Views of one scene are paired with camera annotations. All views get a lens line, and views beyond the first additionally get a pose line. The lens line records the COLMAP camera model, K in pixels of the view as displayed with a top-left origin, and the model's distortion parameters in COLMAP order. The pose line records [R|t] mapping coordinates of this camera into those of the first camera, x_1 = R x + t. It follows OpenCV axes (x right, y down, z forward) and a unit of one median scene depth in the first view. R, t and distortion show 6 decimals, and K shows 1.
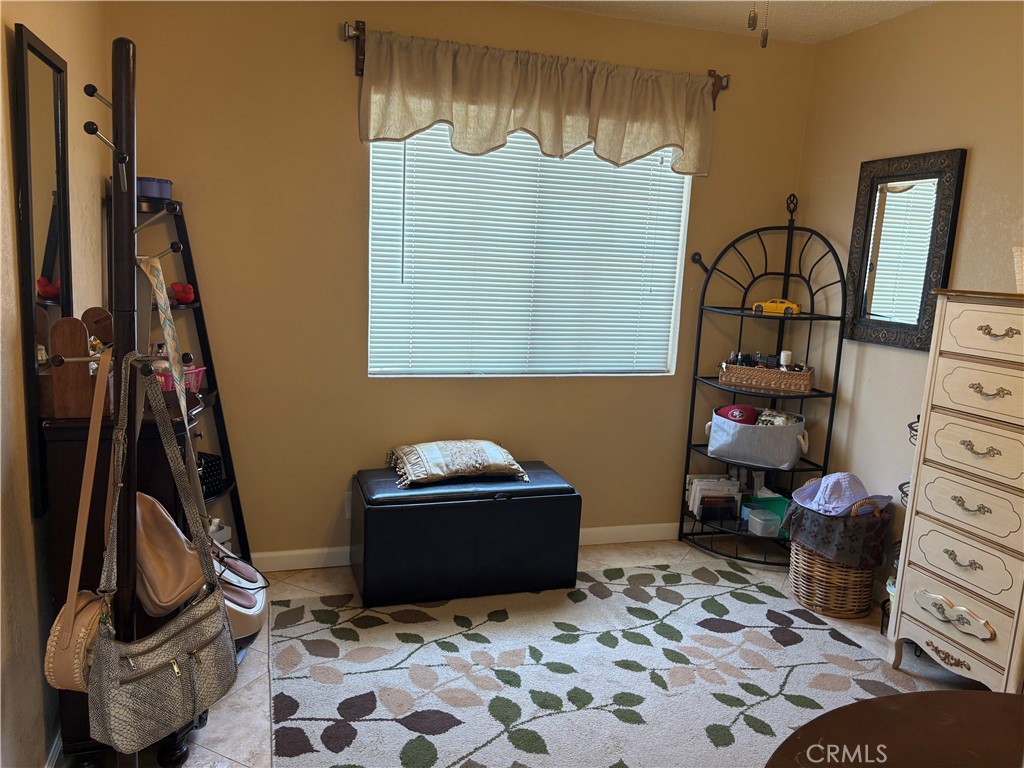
lens RADIAL K [[771.0, 0, 509.0], [0, 771.0, 389.1], [0, 0, 1]] dist [0.061578, -0.074865]
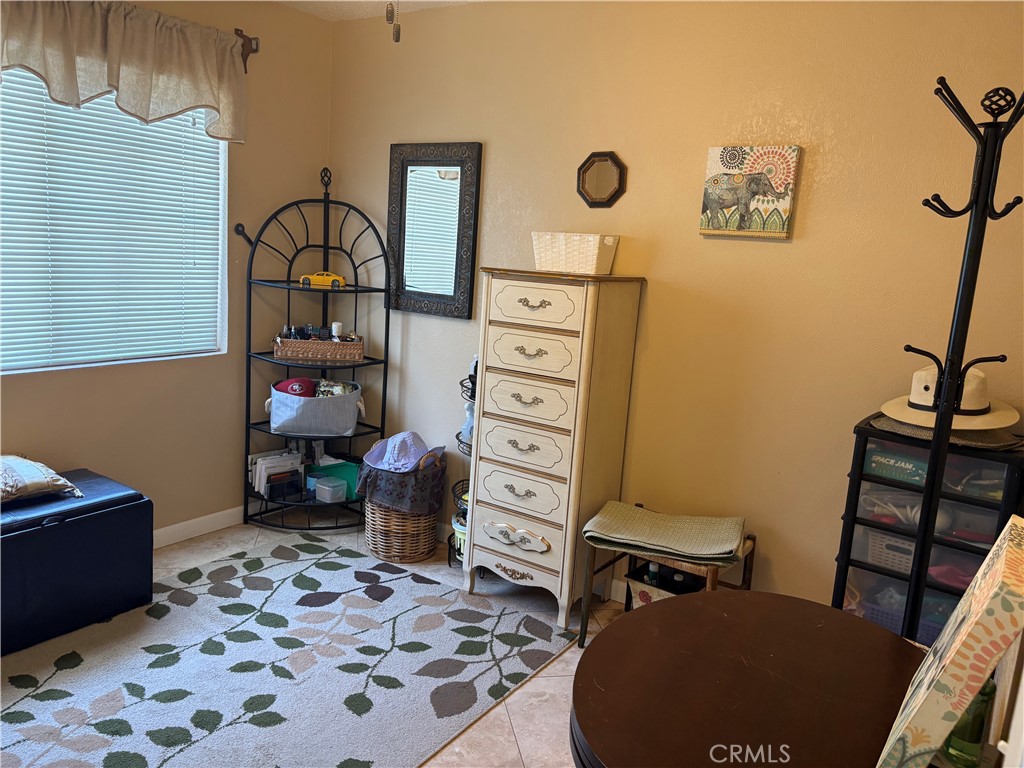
lens RADIAL K [[771.0, 0, 509.0], [0, 771.0, 389.1], [0, 0, 1]] dist [0.061578, -0.074865]
pose [[0.792735, -0.106811, 0.600136, -0.102359], [0.076487, 0.994177, 0.075907, -0.024171], [-0.604749, -0.014271, 0.796288, 0.044037]]
